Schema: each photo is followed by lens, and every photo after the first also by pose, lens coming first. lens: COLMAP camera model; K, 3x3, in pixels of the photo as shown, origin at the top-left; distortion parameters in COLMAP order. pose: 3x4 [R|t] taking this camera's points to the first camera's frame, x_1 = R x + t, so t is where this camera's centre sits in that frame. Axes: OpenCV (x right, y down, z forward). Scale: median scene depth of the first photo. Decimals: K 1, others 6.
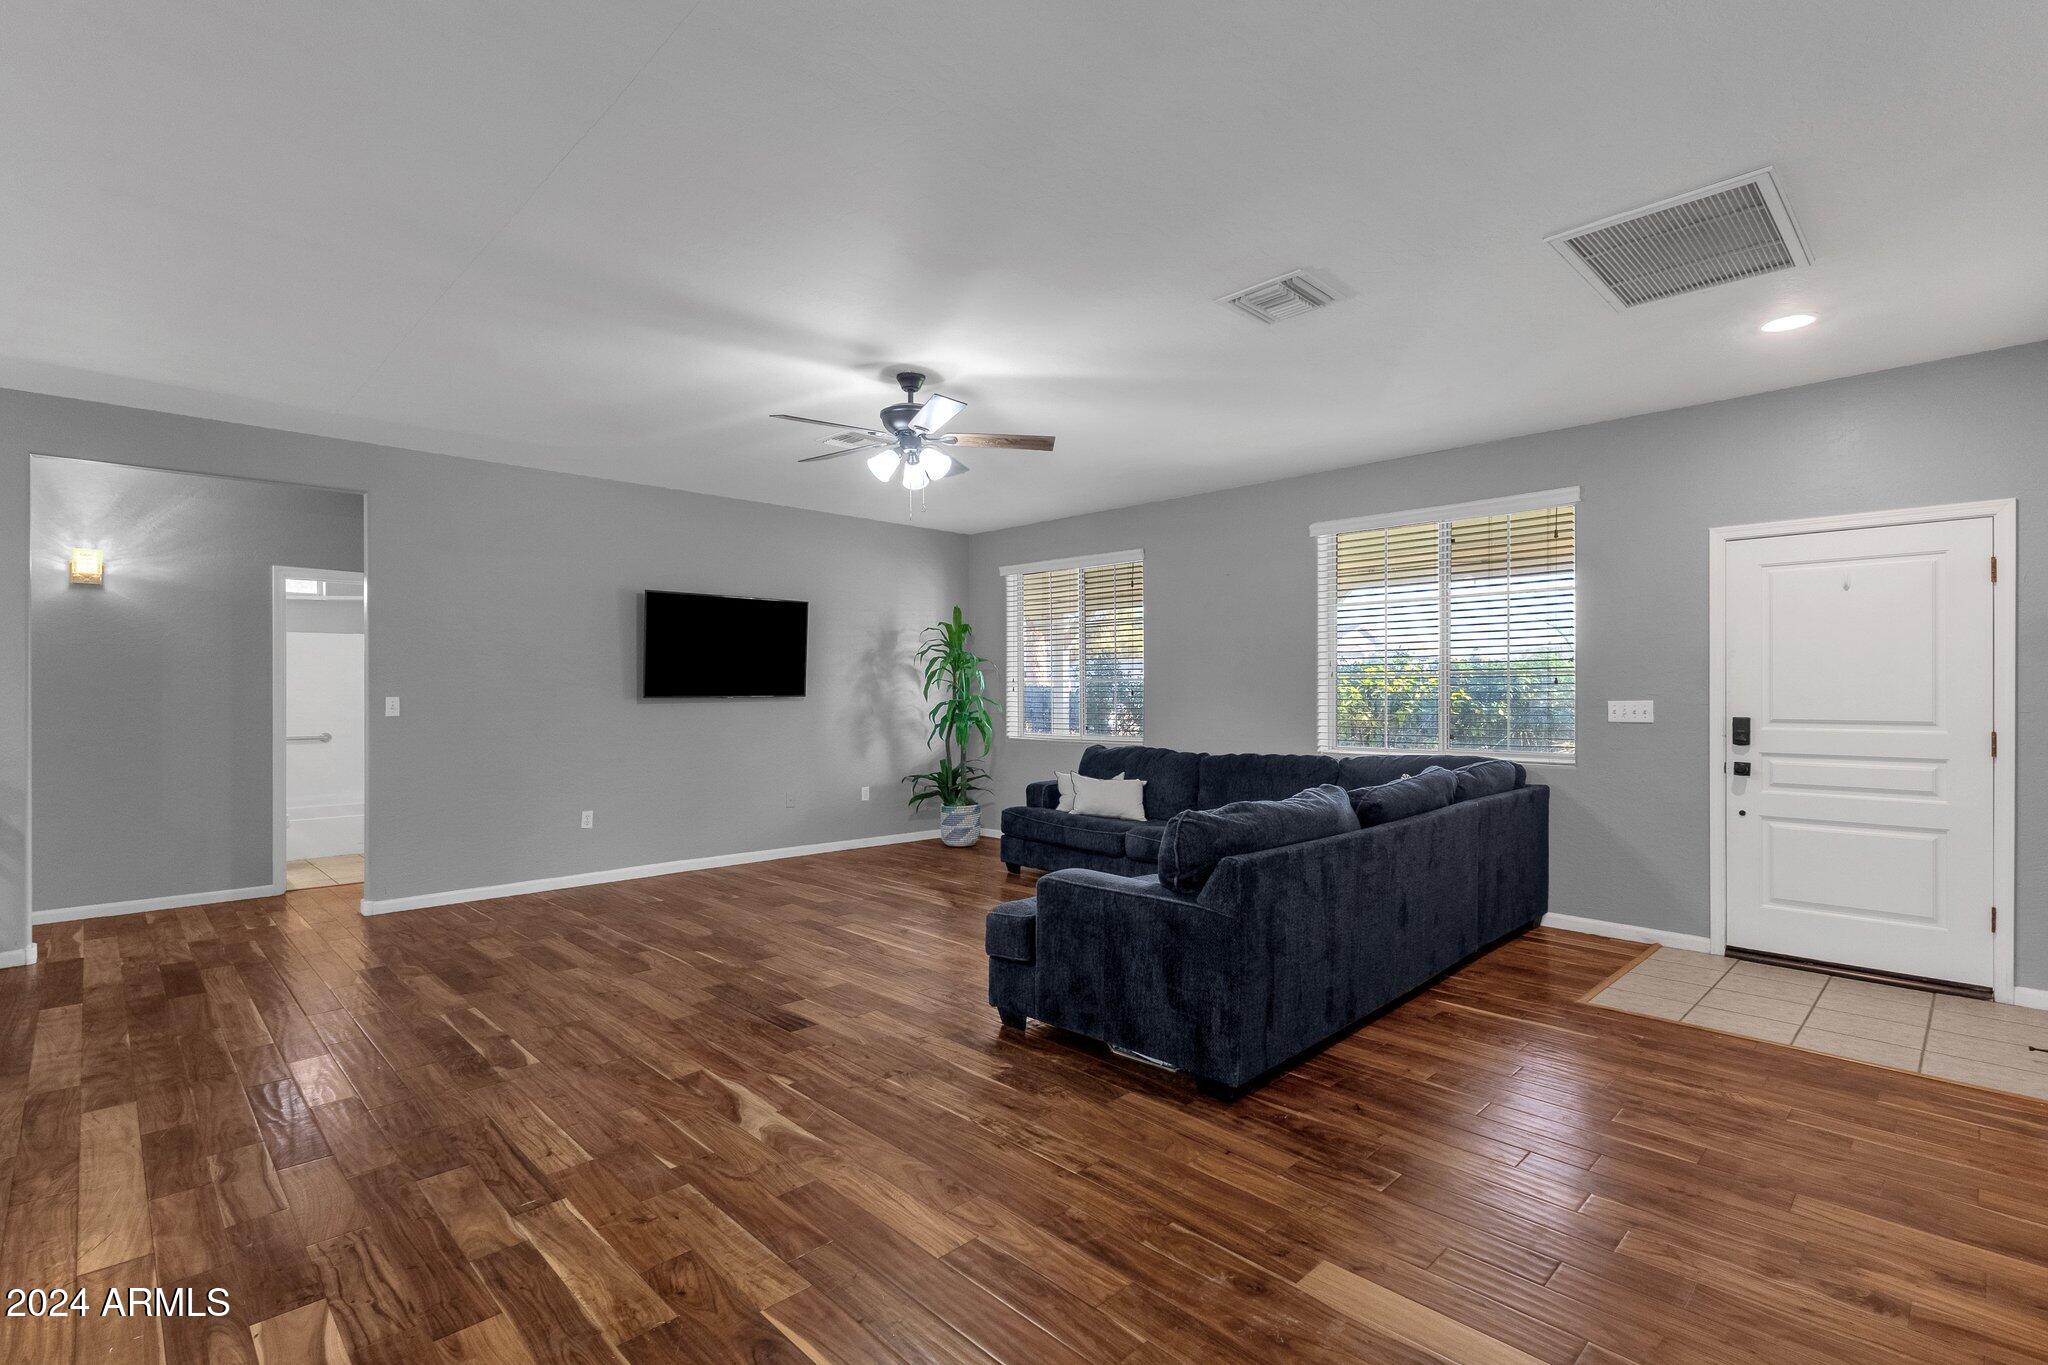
lens RADIAL K [[953.9, 0, 1017.8], [0, 953.9, 683.8], [0, 0, 1]] dist [0.002560, 0.000026]
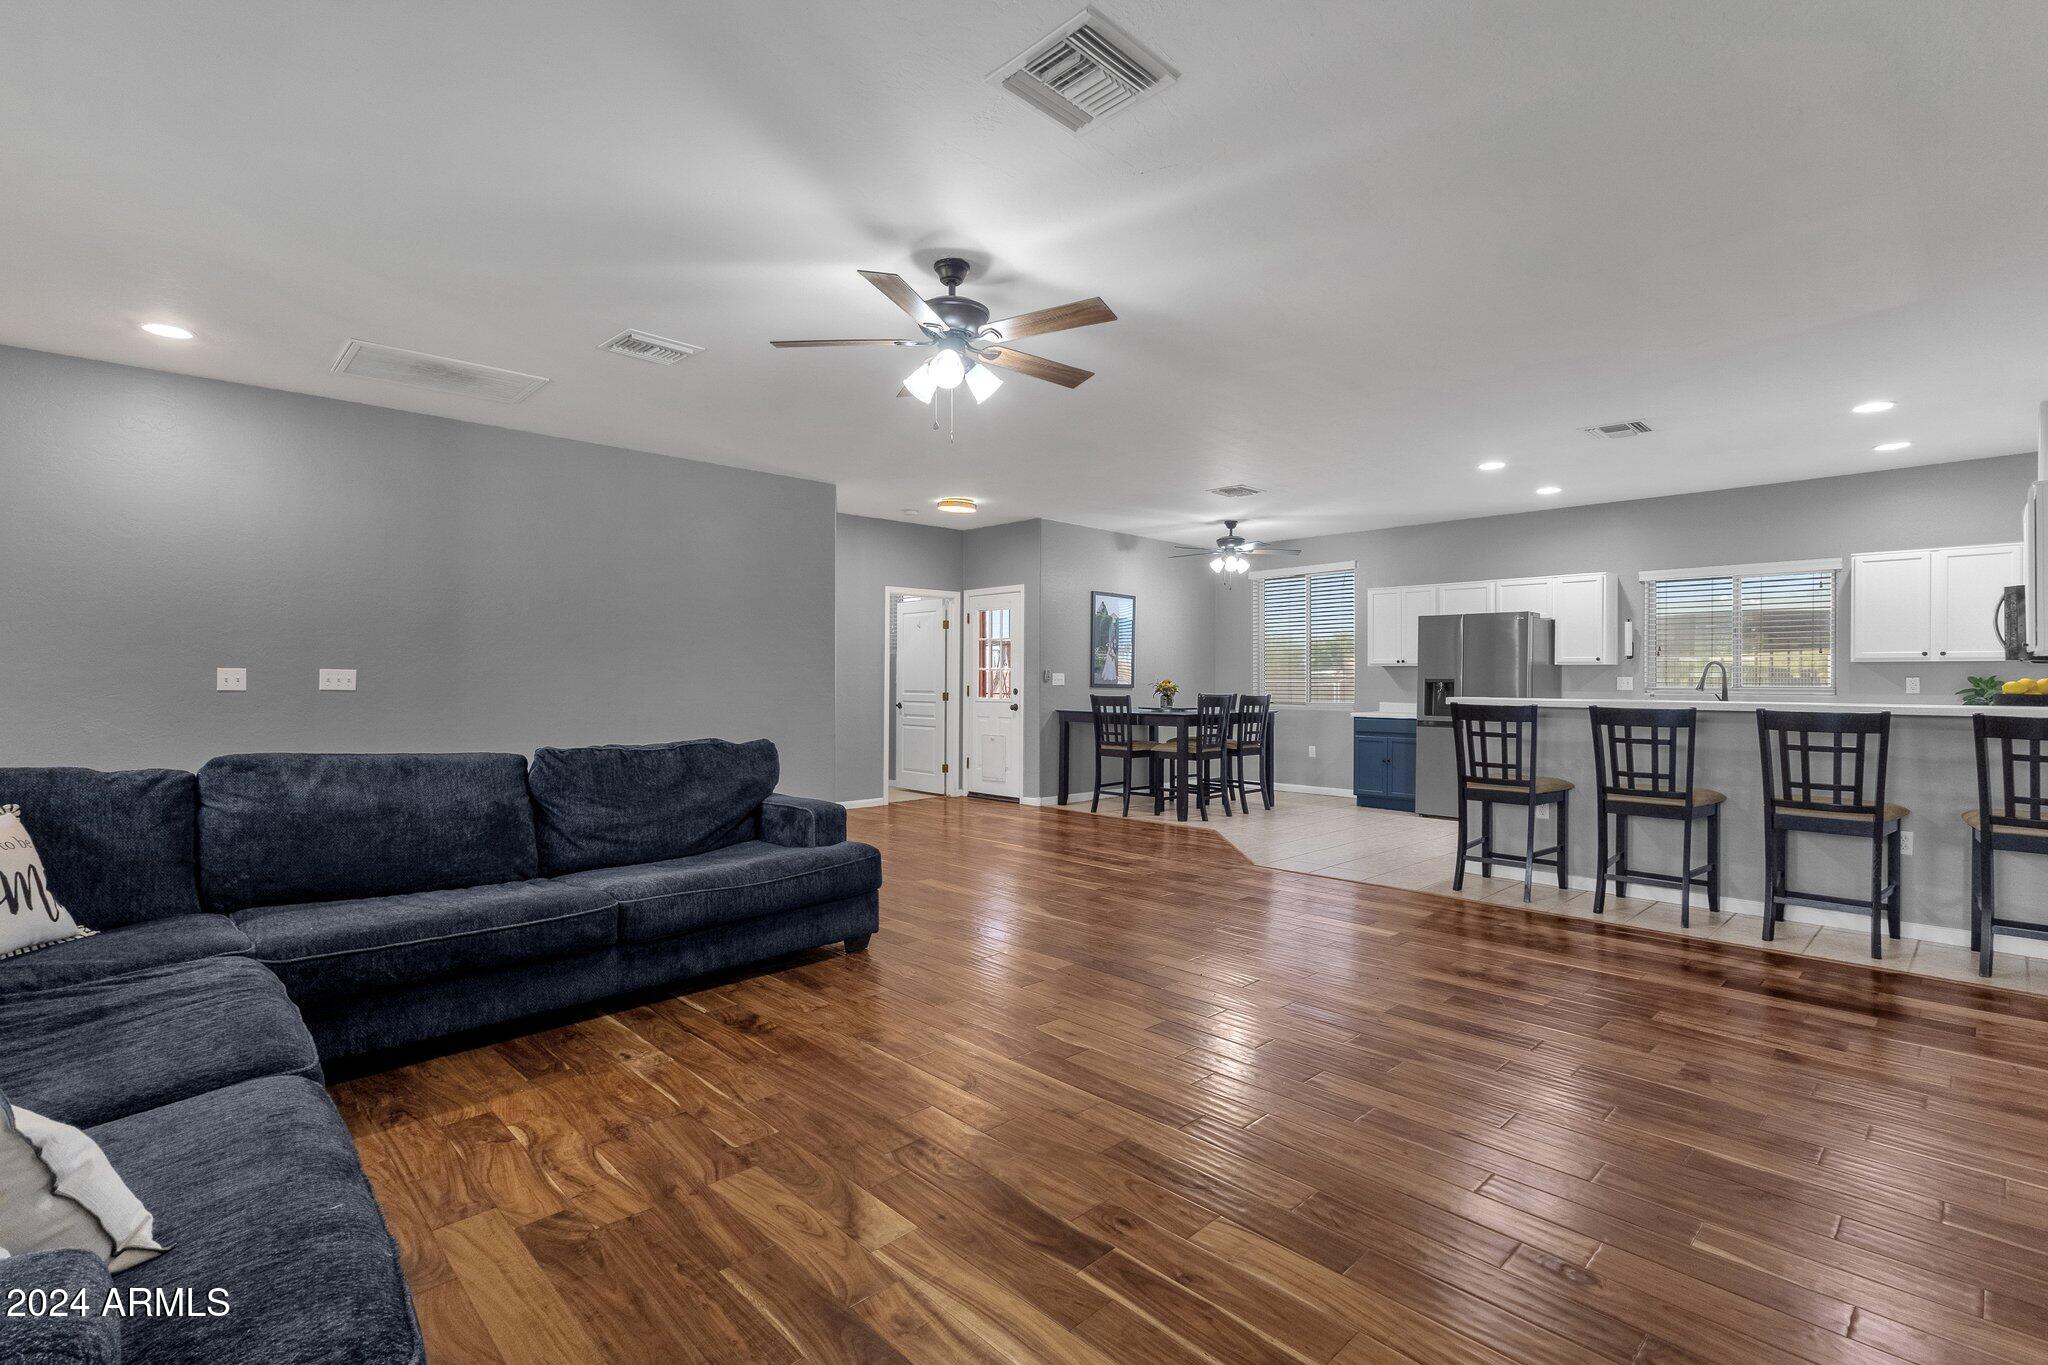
lens RADIAL K [[942.4, 0, 1019.0], [0, 942.4, 679.2], [0, 0, 1]] dist [0.005923, 0.001436]
pose [[-0.999964, -0.001209, 0.008448, -0.131922], [-0.001268, 0.999975, -0.006985, 0.025779], [-0.008439, -0.006995, -0.999940, 1.343201]]
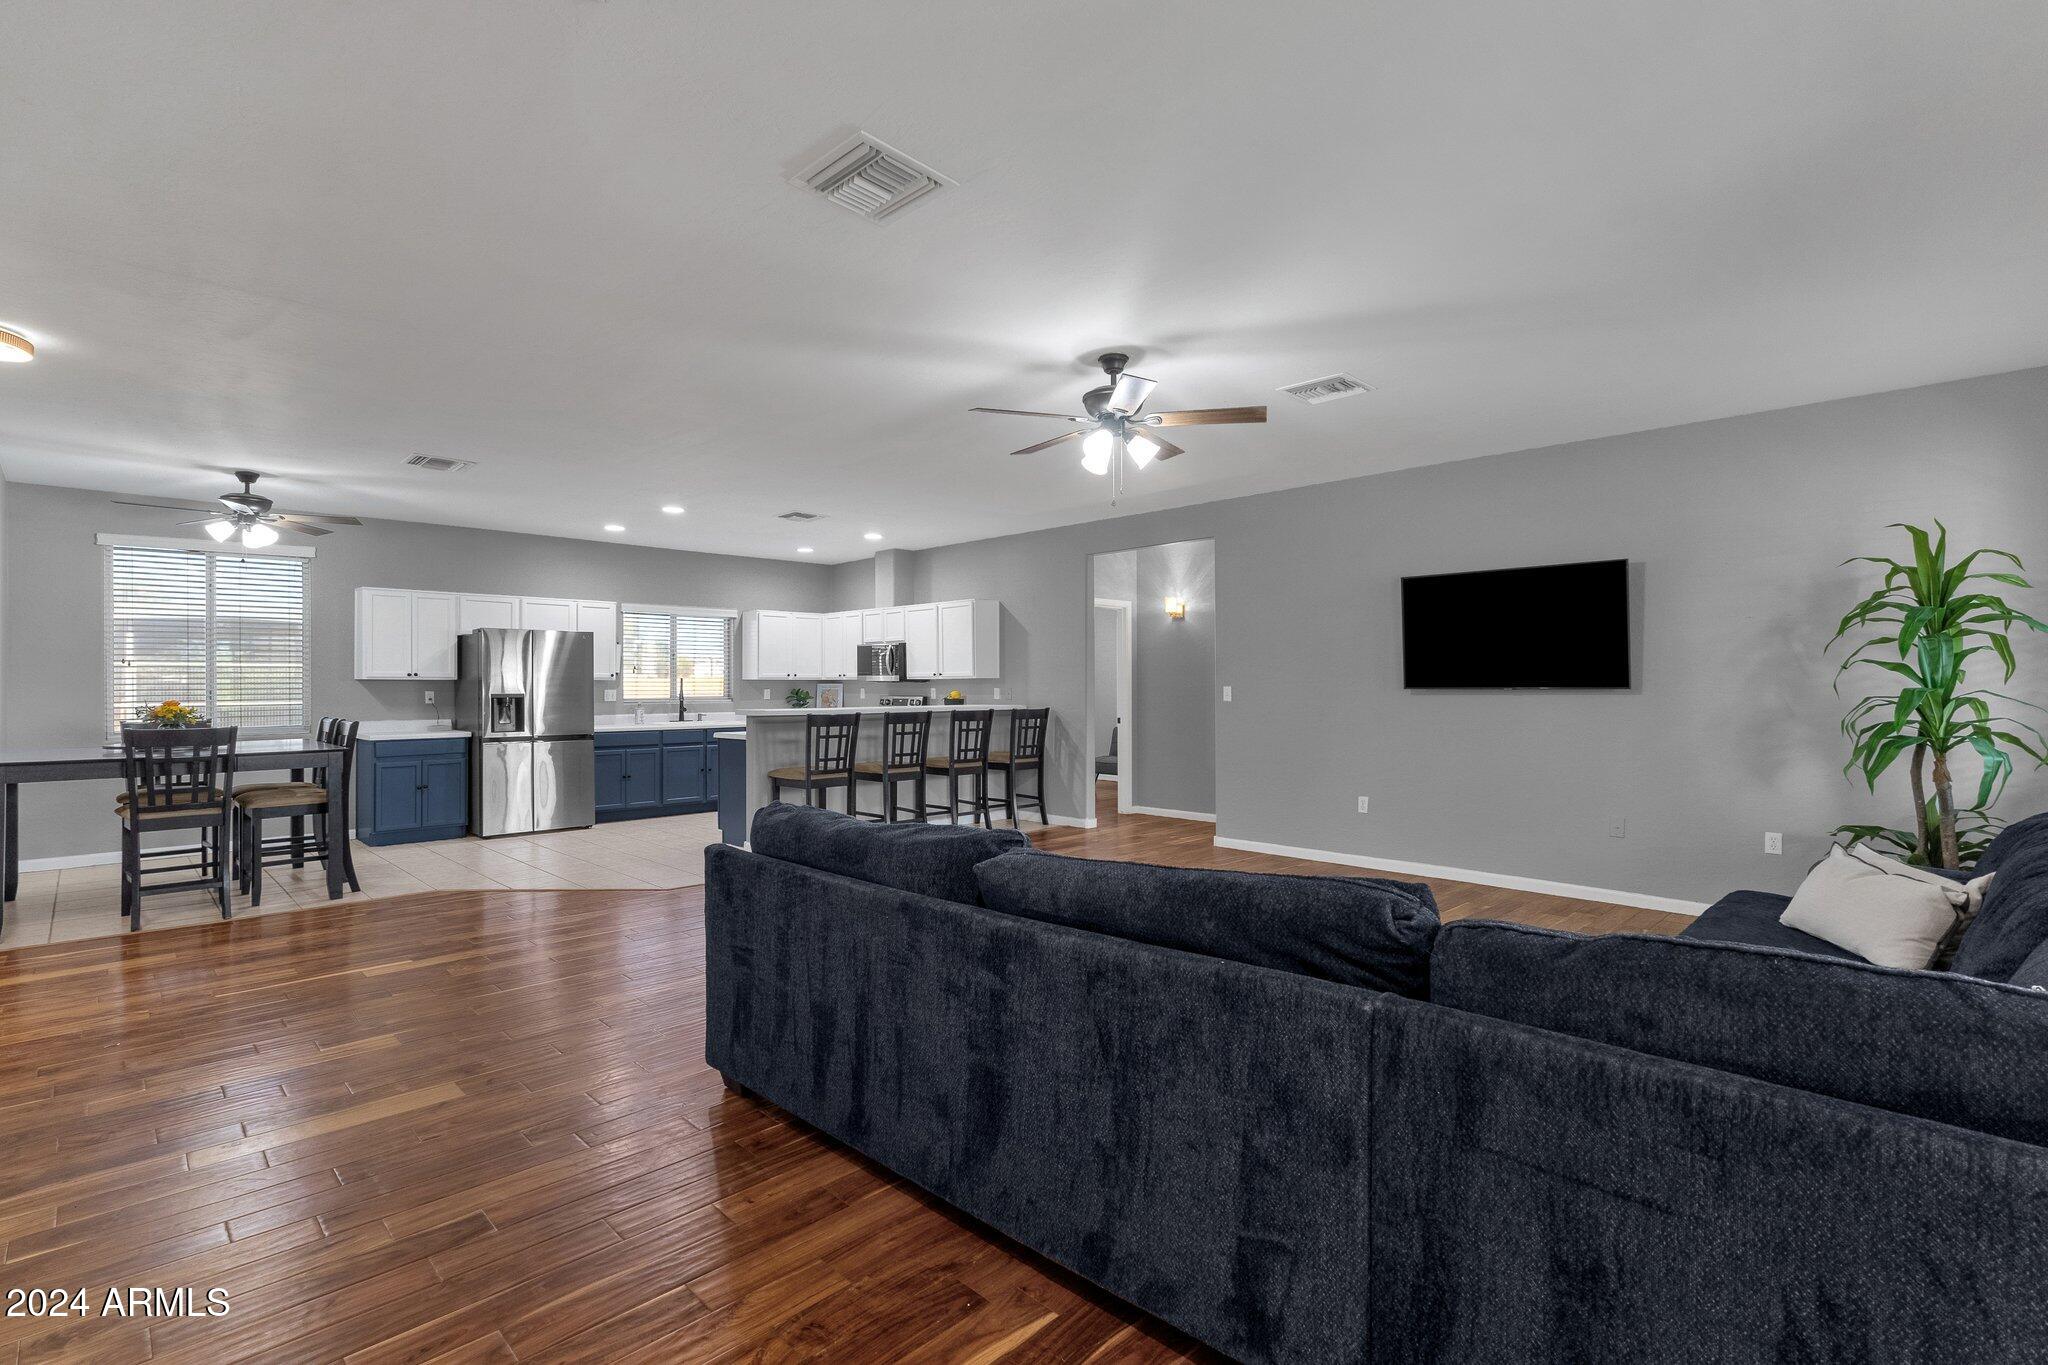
lens RADIAL K [[942.4, 0, 1019.0], [0, 942.4, 679.2], [0, 0, 1]] dist [0.005923, 0.001436]
pose [[0.008241, -0.002037, -0.999964, 0.630643], [0.010046, 0.999948, -0.001955, 0.003282], [0.999916, -0.010029, 0.008261, 0.666288]]
